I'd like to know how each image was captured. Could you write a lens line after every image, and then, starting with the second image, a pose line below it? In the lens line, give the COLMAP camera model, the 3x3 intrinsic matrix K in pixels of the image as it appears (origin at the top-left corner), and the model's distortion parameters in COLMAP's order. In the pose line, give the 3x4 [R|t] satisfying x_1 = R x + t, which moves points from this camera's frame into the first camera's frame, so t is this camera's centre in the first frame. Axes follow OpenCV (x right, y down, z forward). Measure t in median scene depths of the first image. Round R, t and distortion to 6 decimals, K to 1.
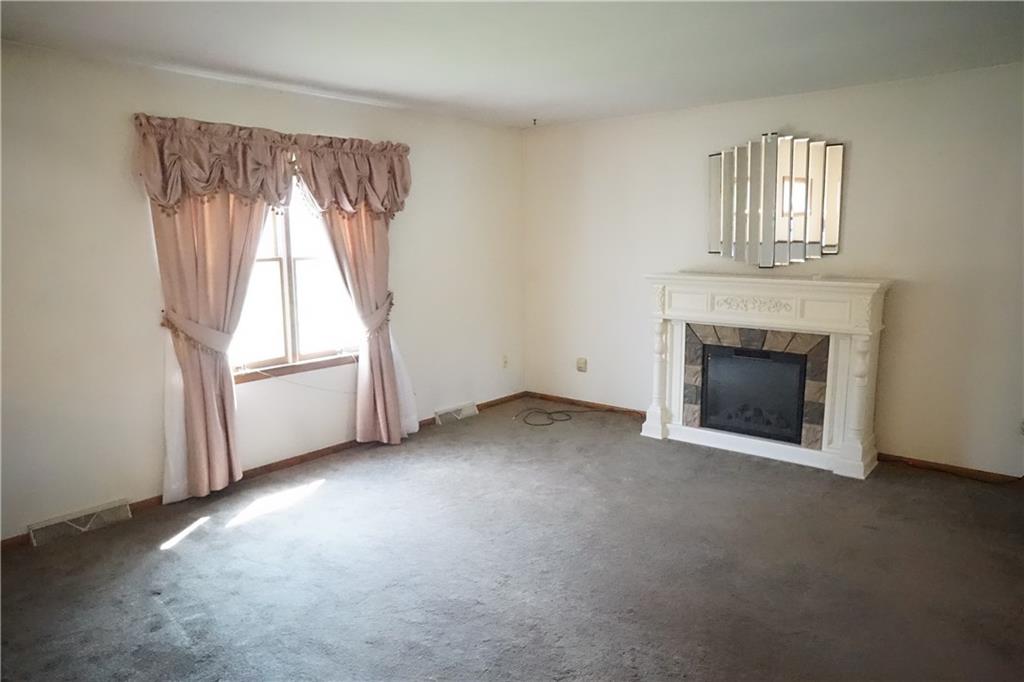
lens RADIAL K [[688.8, 0, 511.5], [0, 688.8, 342.3], [0, 0, 1]] dist [-0.047150, 0.053796]
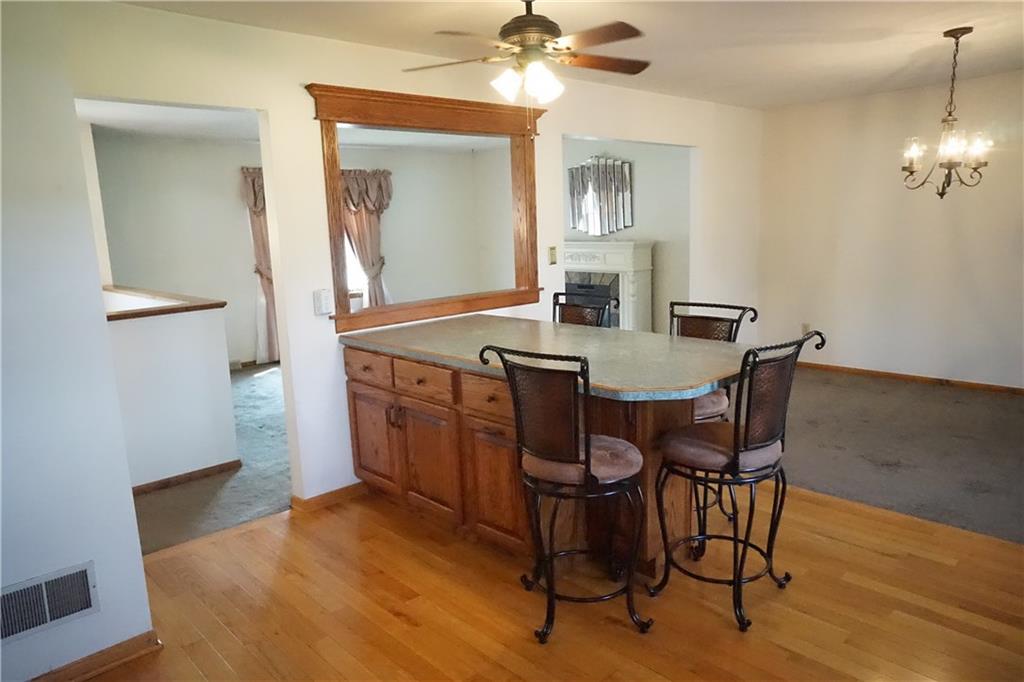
lens RADIAL K [[688.8, 0, 510.3], [0, 688.8, 336.6], [0, 0, 1]] dist [-0.047150, 0.053796]
pose [[0.992834, -0.007843, -0.119247, 0.374626], [0.009156, 0.999903, 0.010466, 0.121860], [0.119154, -0.011482, 0.992809, -0.723963]]
